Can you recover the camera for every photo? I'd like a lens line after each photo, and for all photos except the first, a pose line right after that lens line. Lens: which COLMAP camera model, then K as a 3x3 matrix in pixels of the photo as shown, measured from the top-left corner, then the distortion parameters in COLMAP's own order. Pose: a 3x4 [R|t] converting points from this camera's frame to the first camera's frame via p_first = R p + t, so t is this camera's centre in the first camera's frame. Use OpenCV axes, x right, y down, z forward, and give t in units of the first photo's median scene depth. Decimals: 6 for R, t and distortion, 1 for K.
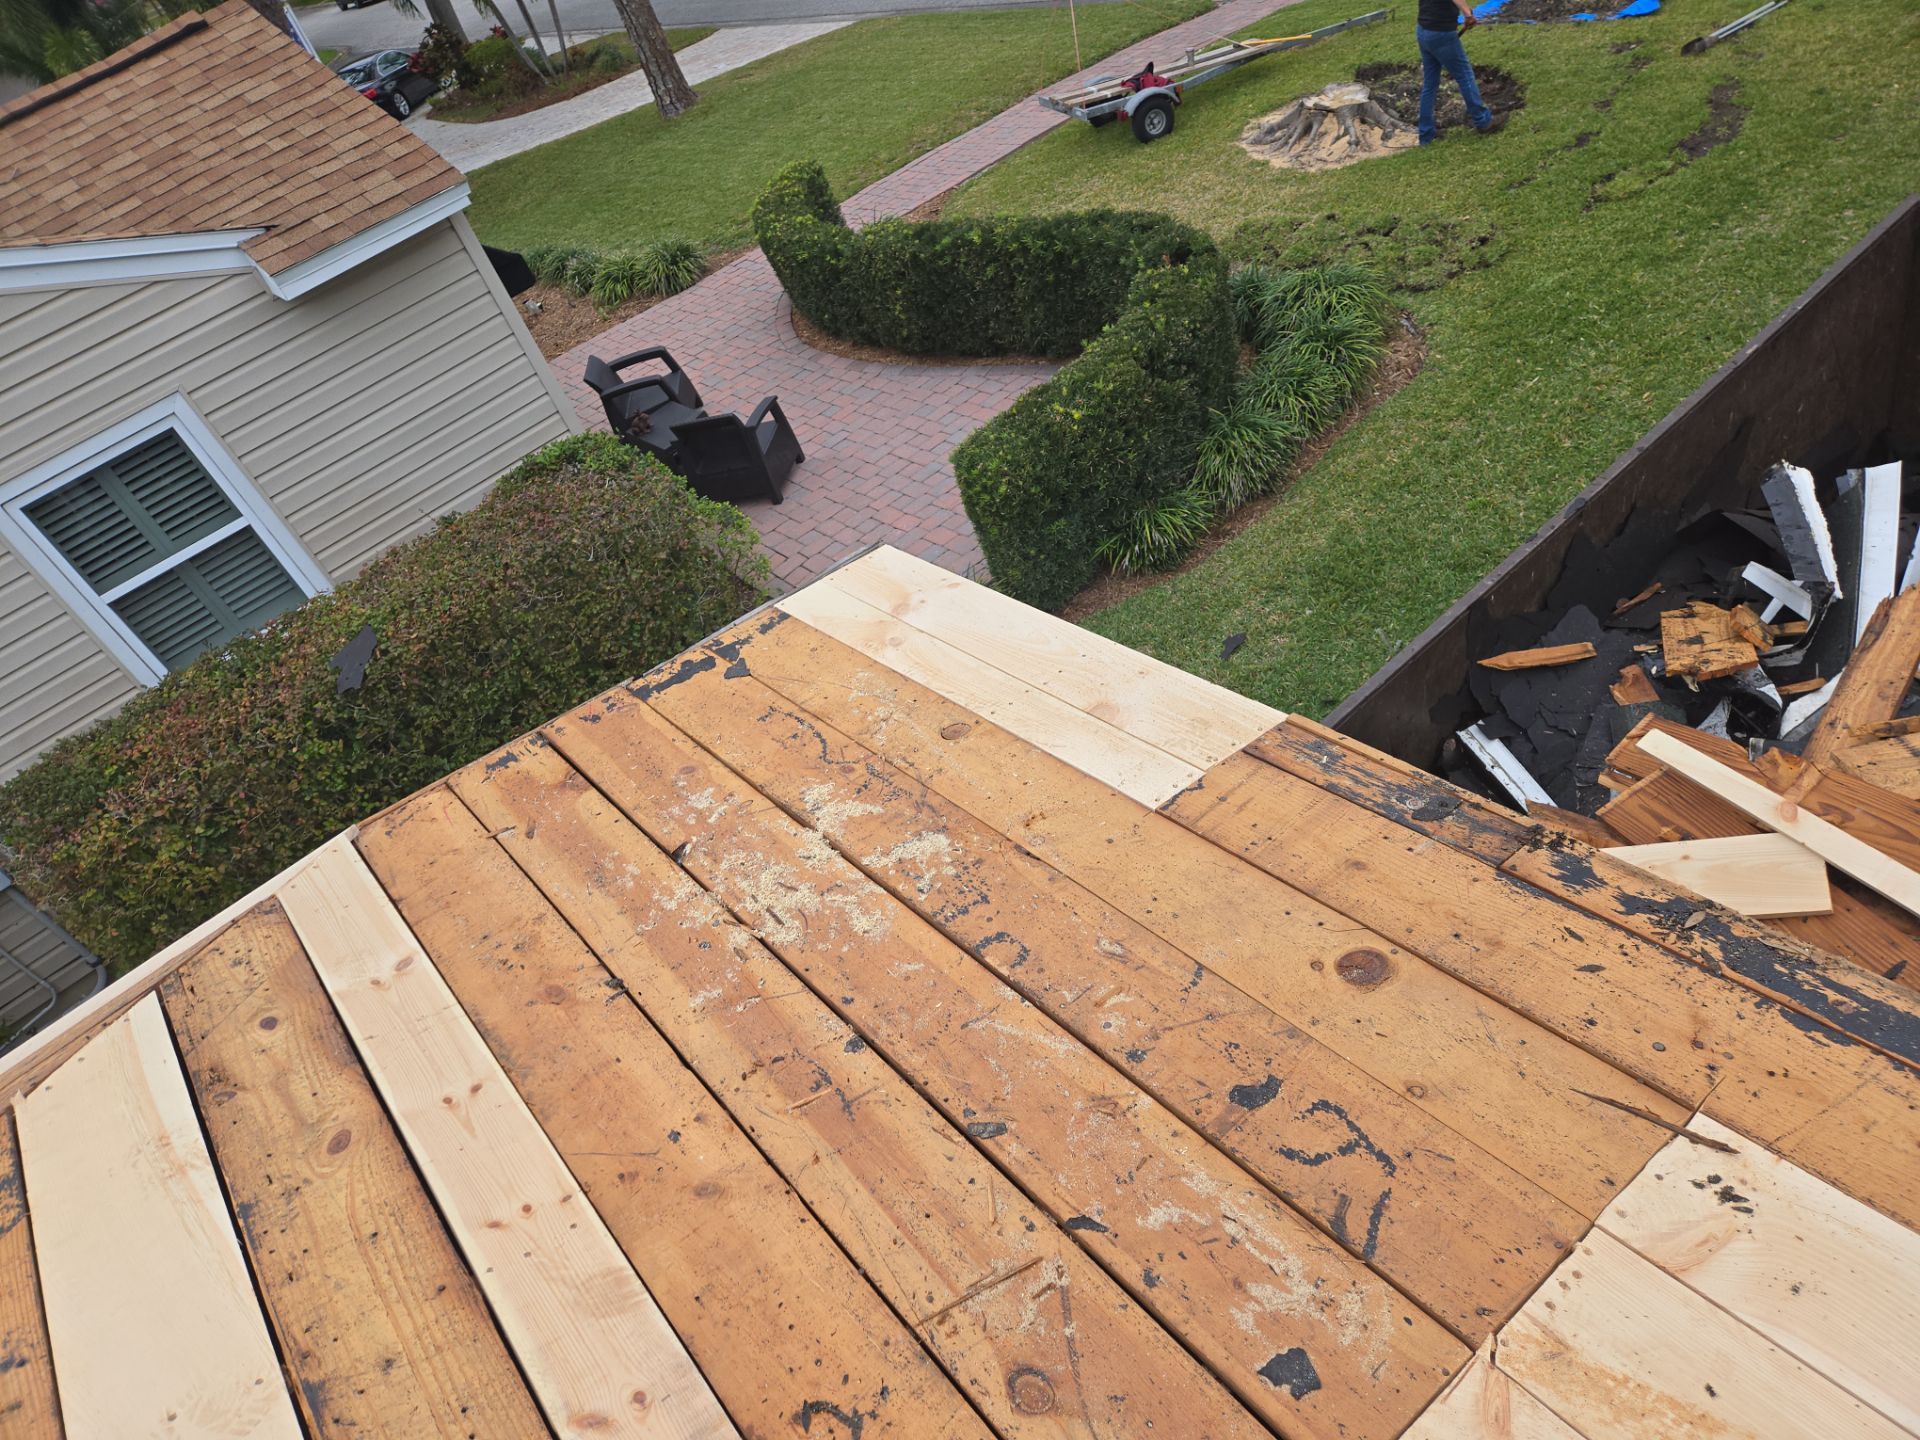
lens RADIAL K [[1292.0, 0, 949.6], [0, 1292.0, 717.9], [0, 0, 1]] dist [0.098266, -0.104660]
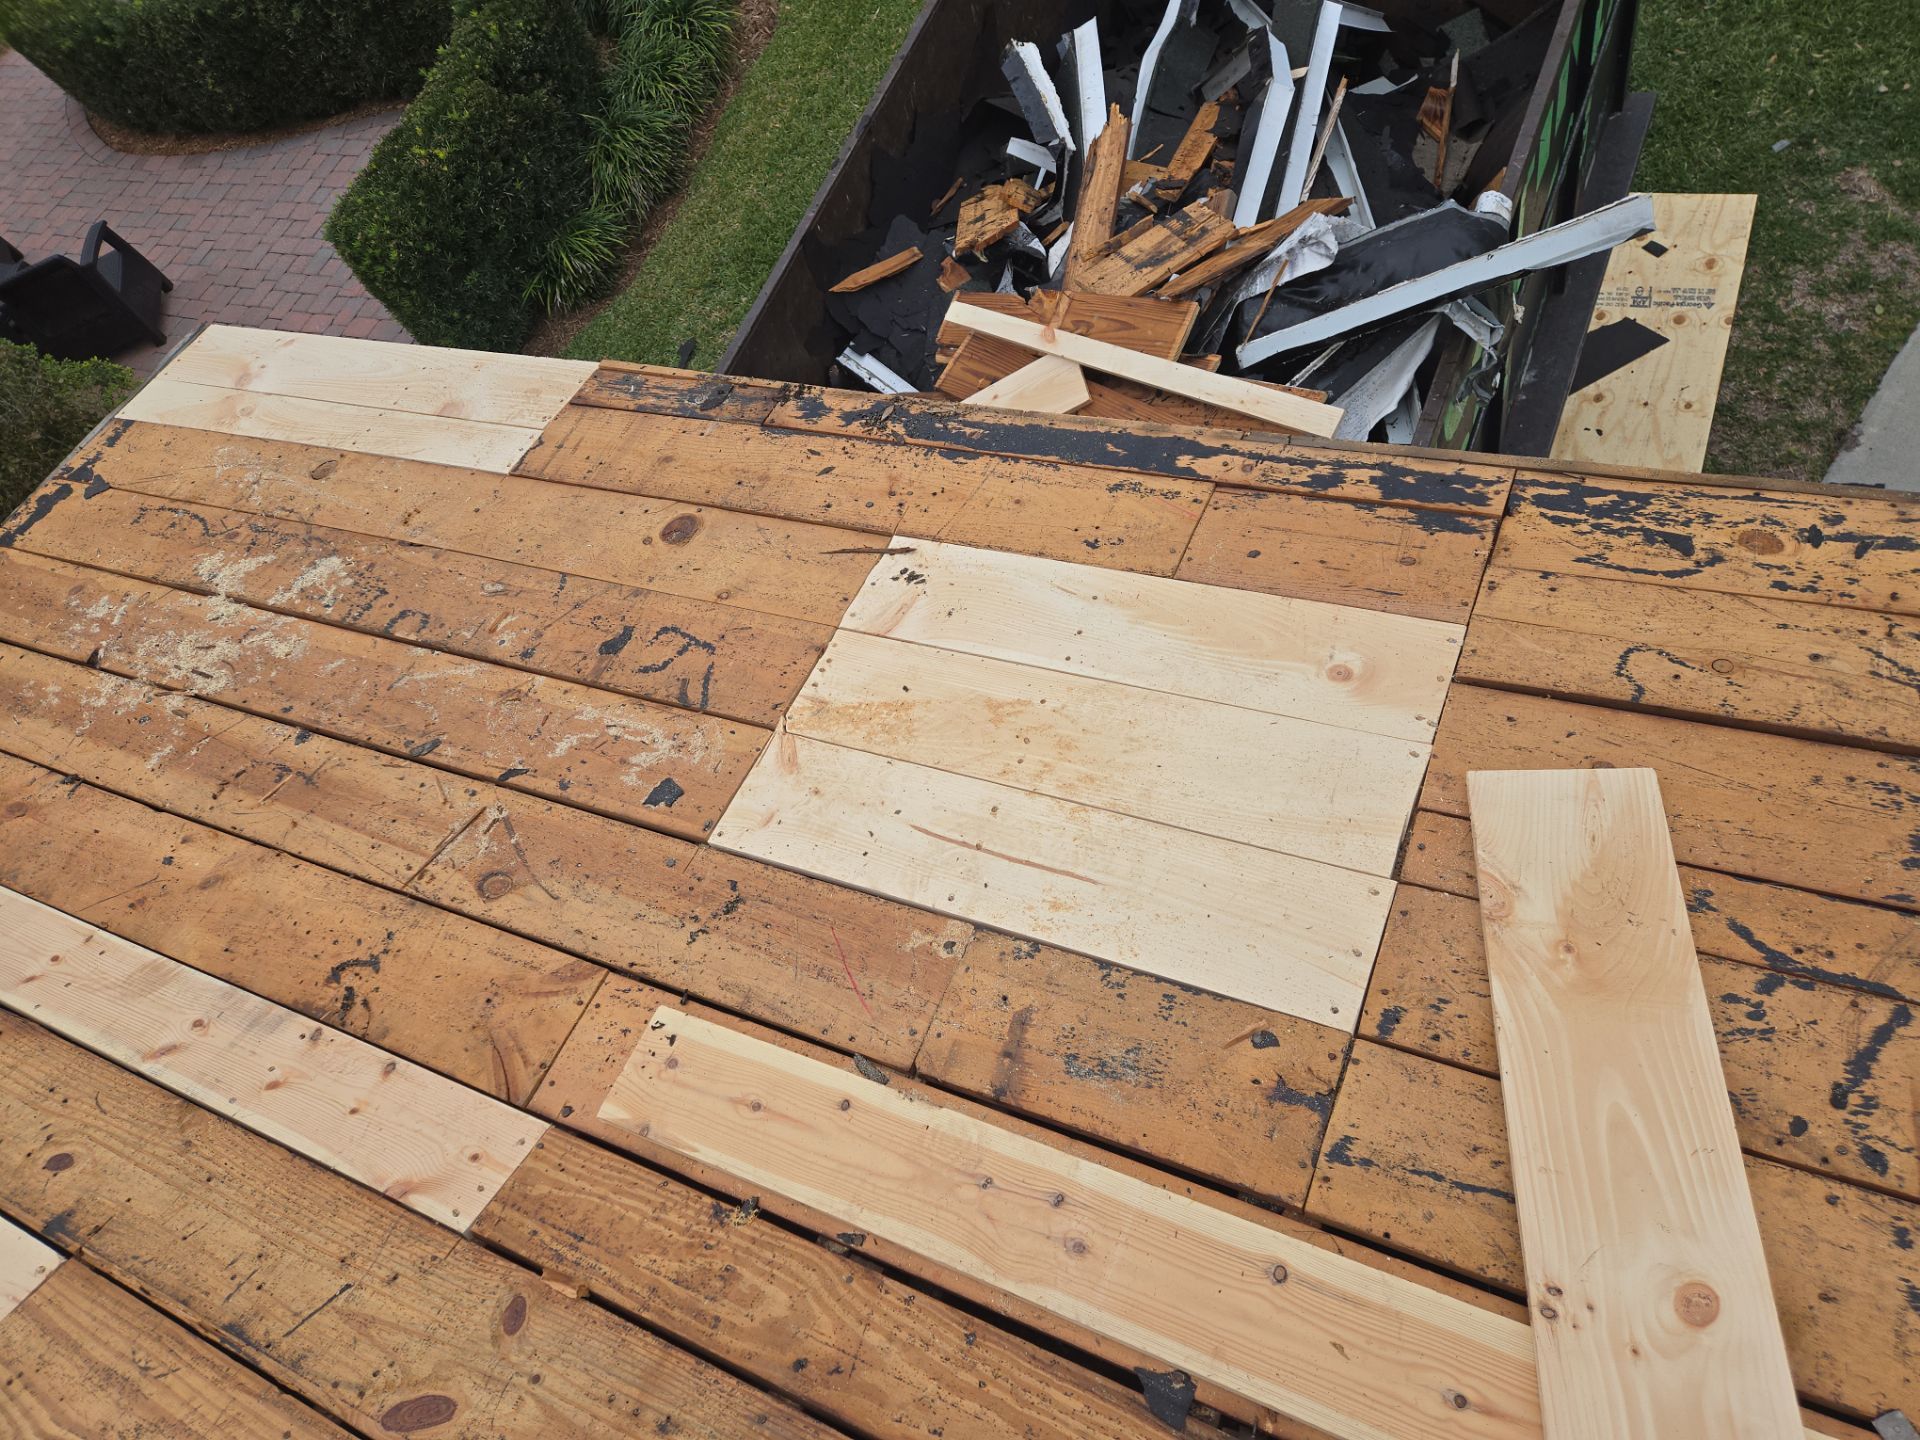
lens RADIAL K [[1294.1, 0, 969.8], [0, 1294.1, 737.6], [0, 0, 1]] dist [0.080903, -0.066104]
pose [[0.893932, -0.367519, 0.256546, 0.134116], [0.306876, 0.919058, 0.247304, 0.119881], [-0.326669, -0.142345, 0.934358, -0.255118]]
